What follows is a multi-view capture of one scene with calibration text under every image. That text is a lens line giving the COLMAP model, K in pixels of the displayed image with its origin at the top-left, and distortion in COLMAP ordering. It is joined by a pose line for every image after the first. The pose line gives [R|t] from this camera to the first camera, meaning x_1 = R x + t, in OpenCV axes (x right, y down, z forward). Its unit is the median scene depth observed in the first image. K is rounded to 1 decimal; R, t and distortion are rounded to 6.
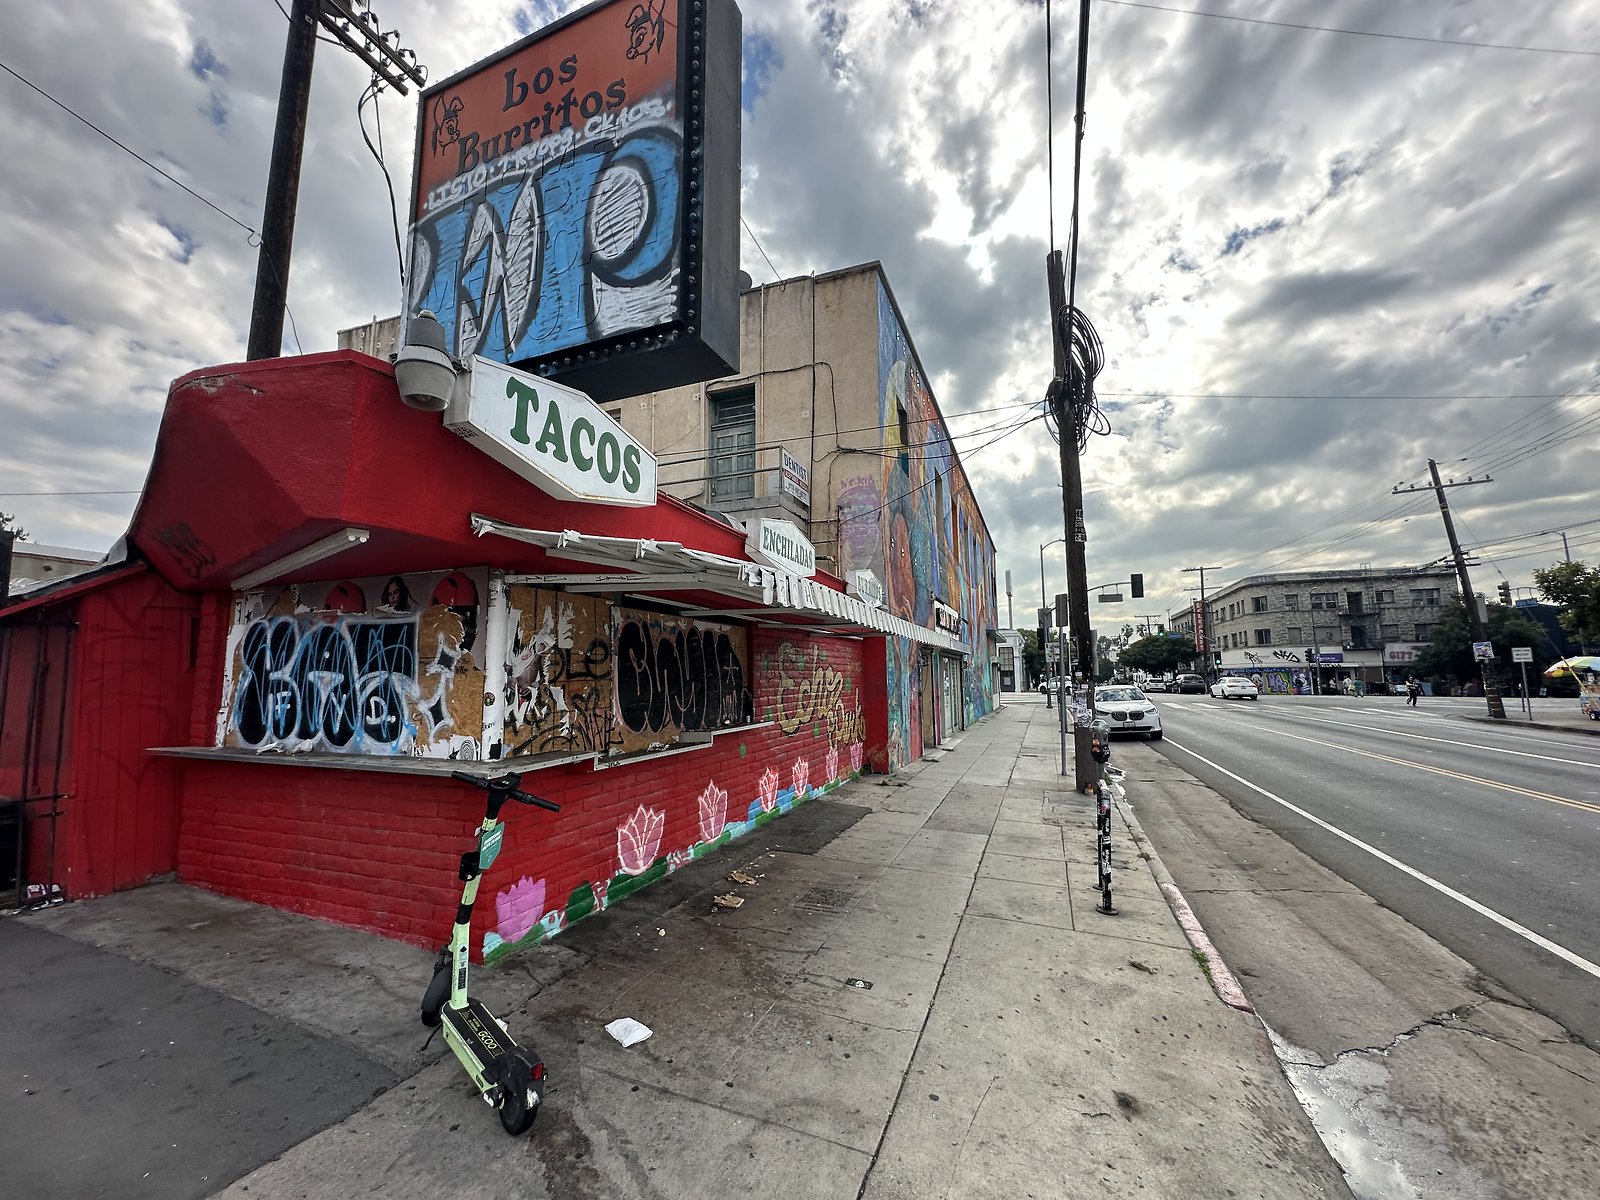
lens RADIAL K [[638.8, 0, 797.7], [0, 638.8, 599.9], [0, 0, 1]] dist [-0.003645, 0.001193]
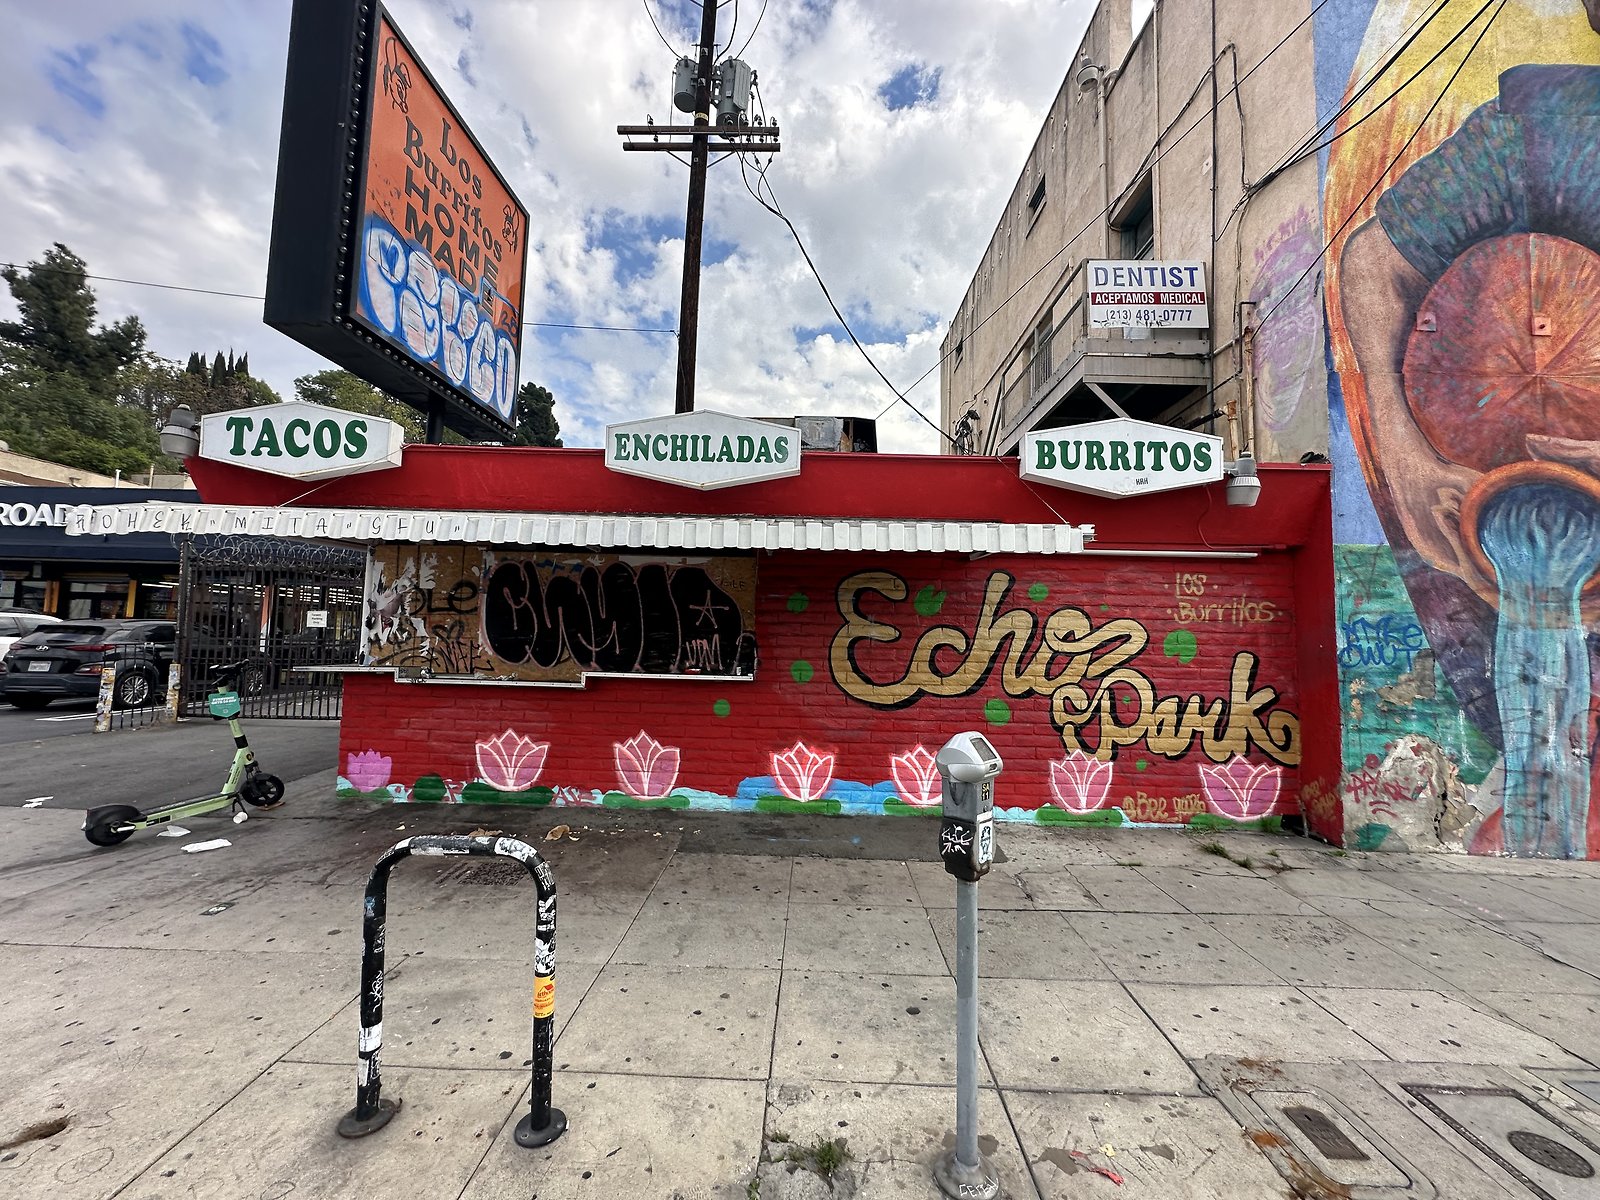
lens RADIAL K [[639.3, 0, 800.8], [0, 639.3, 599.7], [0, 0, 1]] dist [-0.002525, 0.000379]
pose [[0.344756, -0.053993, -0.937138, 1.103199], [0.085397, 0.996009, -0.025969, 0.196828], [0.934800, -0.071076, 0.347991, 1.263387]]
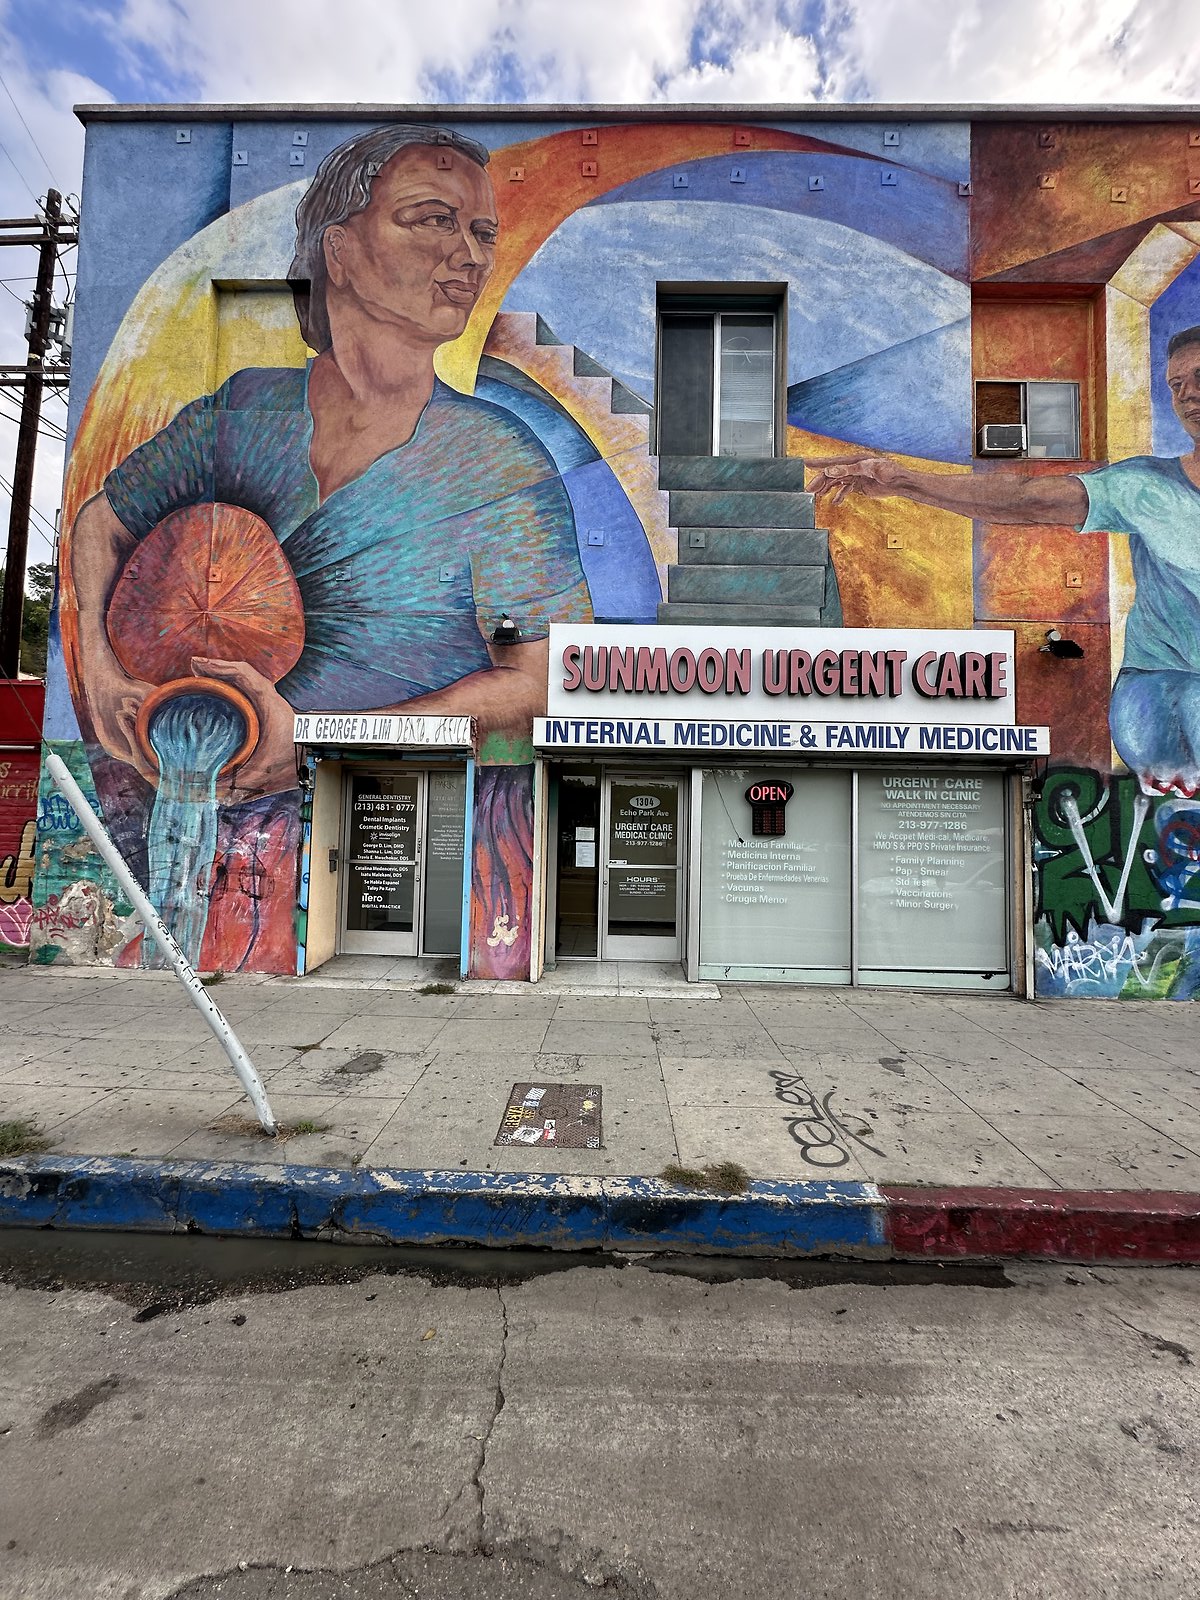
lens RADIAL K [[639.3, 0, 602.0], [0, 639.3, 797.6], [0, 0, 1]] dist [-0.002525, 0.000379]
pose [[0.340190, -0.032590, -0.939792, 1.902005], [0.087386, 0.996170, -0.002913, 0.343719], [0.936287, -0.081134, 0.341735, 2.651912]]
